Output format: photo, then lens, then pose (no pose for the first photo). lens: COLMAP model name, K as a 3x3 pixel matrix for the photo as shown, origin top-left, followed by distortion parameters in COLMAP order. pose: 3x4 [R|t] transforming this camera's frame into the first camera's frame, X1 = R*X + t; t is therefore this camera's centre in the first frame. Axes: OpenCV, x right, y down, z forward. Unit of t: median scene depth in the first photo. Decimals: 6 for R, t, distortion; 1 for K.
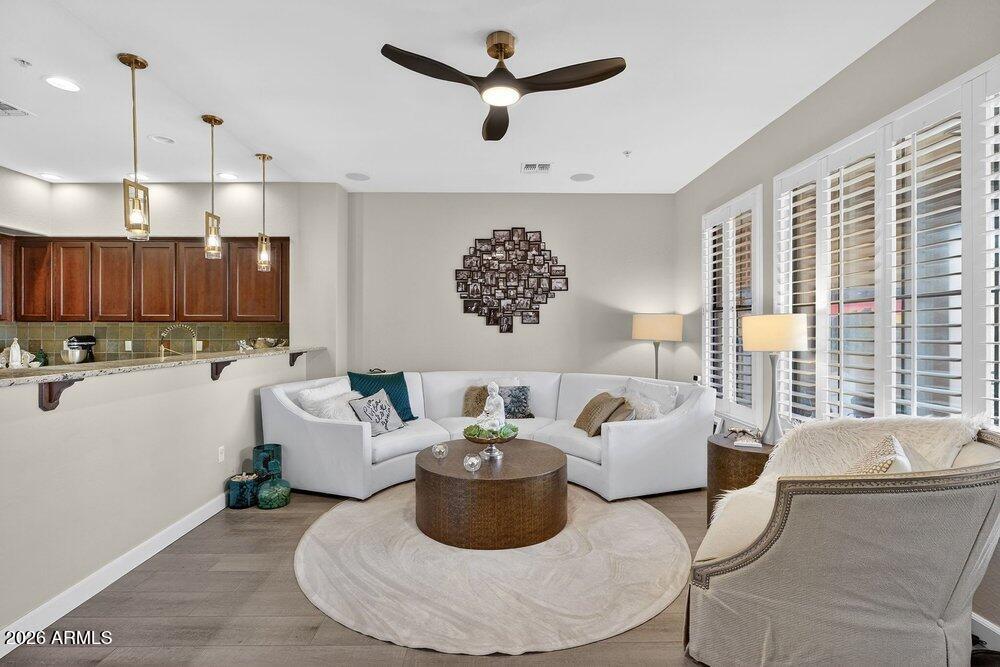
lens RADIAL K [[453.9, 0, 496.9], [0, 453.9, 328.5], [0, 0, 1]] dist [-0.019599, 0.009236]
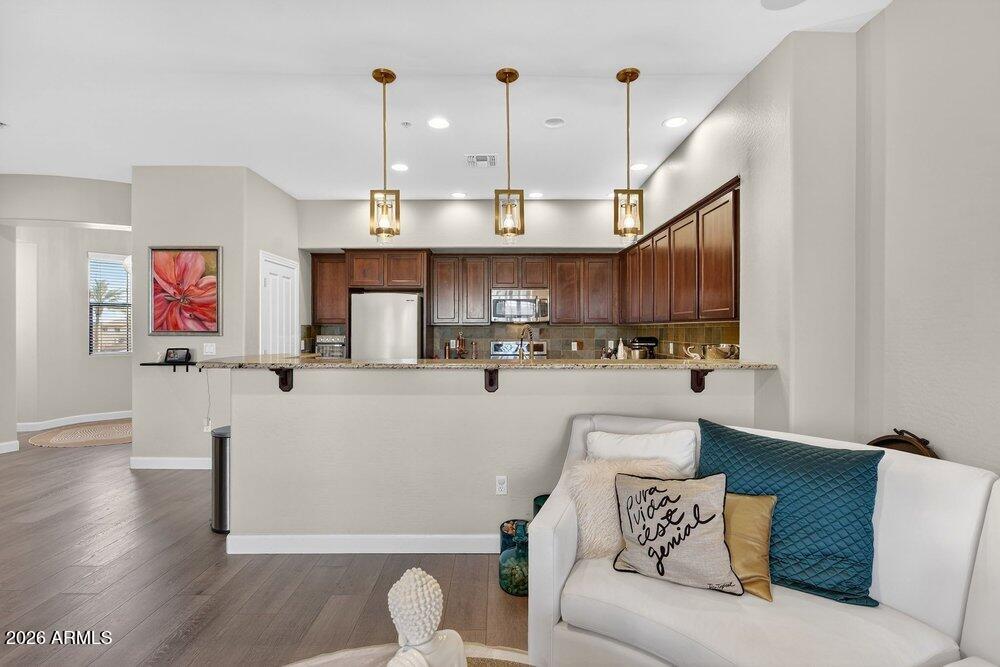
lens RADIAL K [[453.9, 0, 499.8], [0, 453.9, 332.7], [0, 0, 1]] dist [-0.019599, 0.009236]
pose [[-0.000546, 0.003392, -0.999994, 0.139605], [-0.000746, 0.999994, 0.003392, 0.002639], [1.000000, 0.000748, -0.000544, 0.709130]]
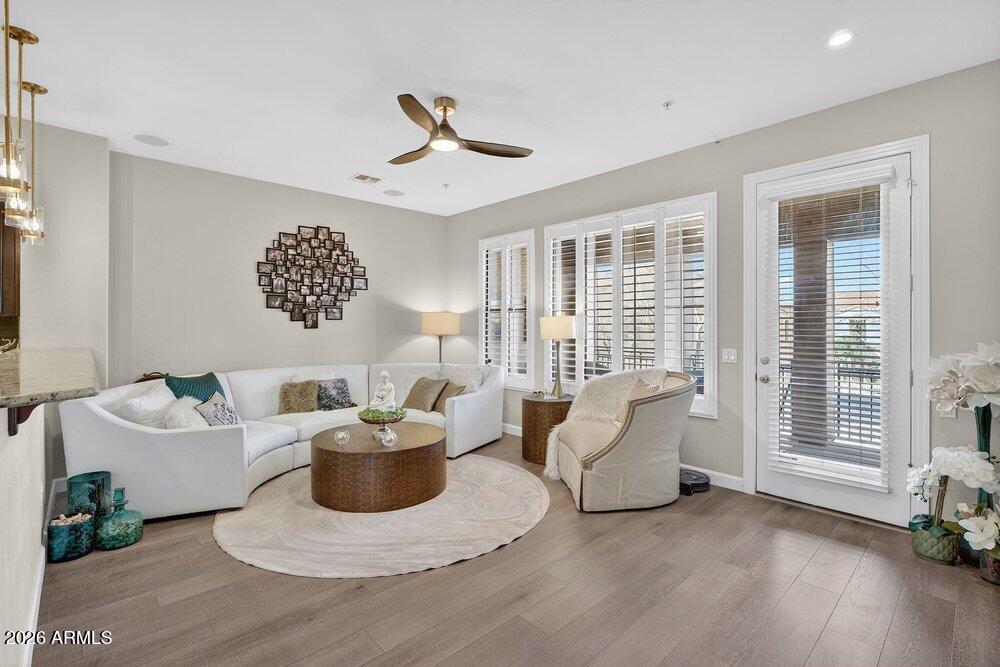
lens RADIAL K [[453.9, 0, 495.7], [0, 453.9, 324.6], [0, 0, 1]] dist [-0.019599, 0.009236]
pose [[0.745108, 0.001215, 0.666943, -0.387055], [-0.001225, 0.999999, -0.000452, 0.000572], [-0.666943, -0.000480, 0.745109, -0.033041]]
